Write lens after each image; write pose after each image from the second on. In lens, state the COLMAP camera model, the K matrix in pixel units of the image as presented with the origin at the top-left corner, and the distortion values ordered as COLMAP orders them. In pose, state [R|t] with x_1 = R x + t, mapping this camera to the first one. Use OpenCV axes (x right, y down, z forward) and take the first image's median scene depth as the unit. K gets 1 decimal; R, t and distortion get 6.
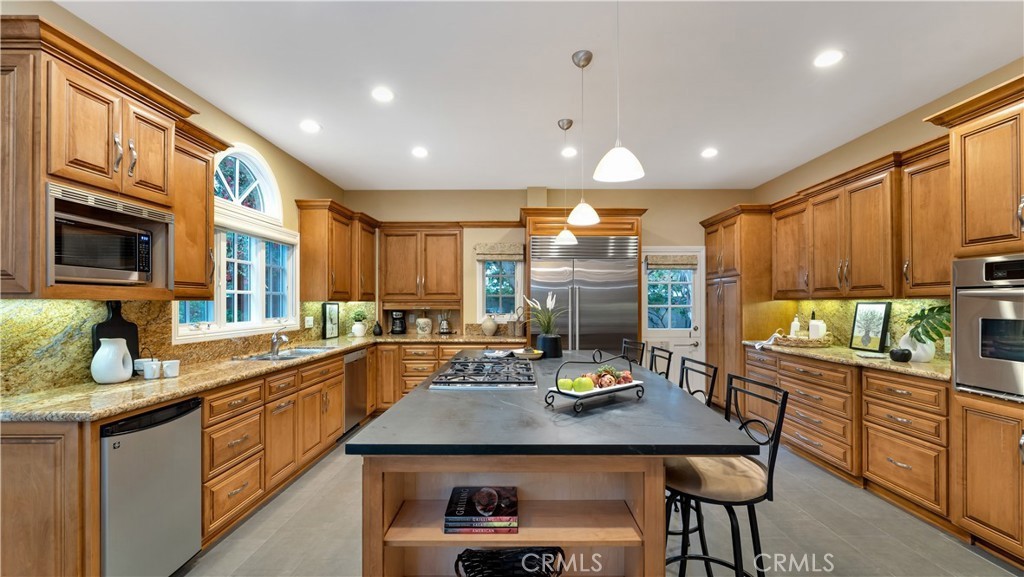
lens RADIAL K [[416.4, 0, 511.8], [0, 416.4, 301.5], [0, 0, 1]] dist [0.000421, 0.000015]
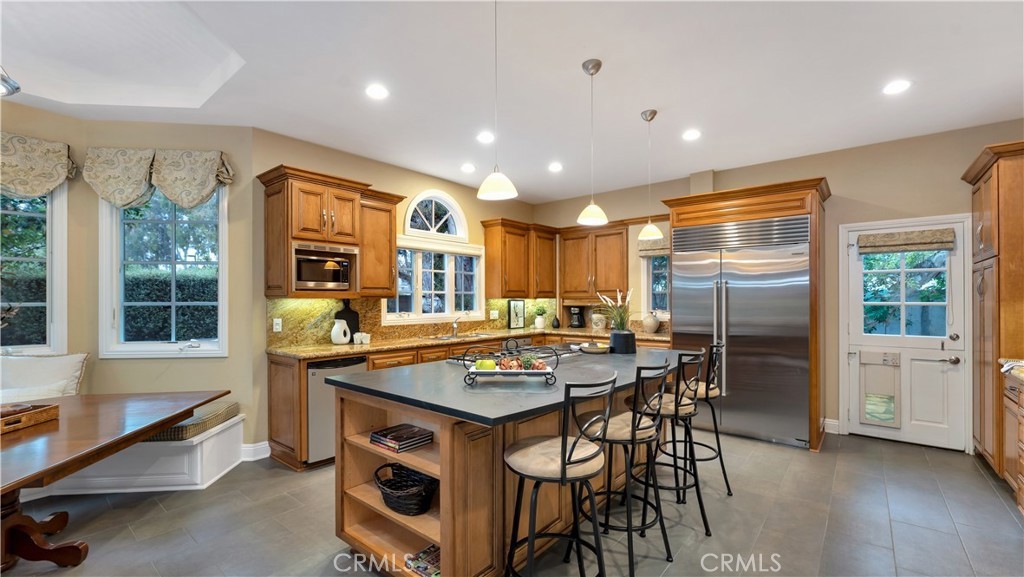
lens RADIAL K [[426.5, 0, 515.1], [0, 426.5, 298.7], [0, 0, 1]] dist [0.000618, 0.000046]
pose [[0.774111, -0.003519, -0.633040, 0.405972], [0.004250, 0.999991, -0.000361, 0.000740], [0.633035, -0.002411, 0.774119, 0.024715]]
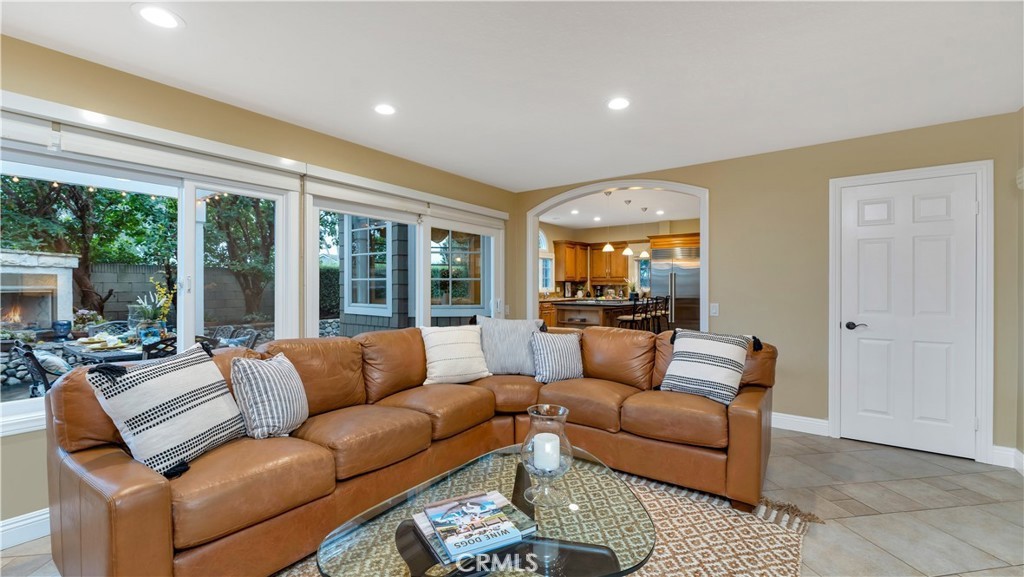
lens RADIAL K [[425.9, 0, 512.0], [0, 425.9, 288.5], [0, 0, 1]] dist [0.001199, 0.000171]
pose [[0.811478, 0.003368, -0.584373, 0.775562], [0.002649, 0.999952, 0.009441, 0.019614], [0.584377, -0.009209, 0.811430, -1.223936]]
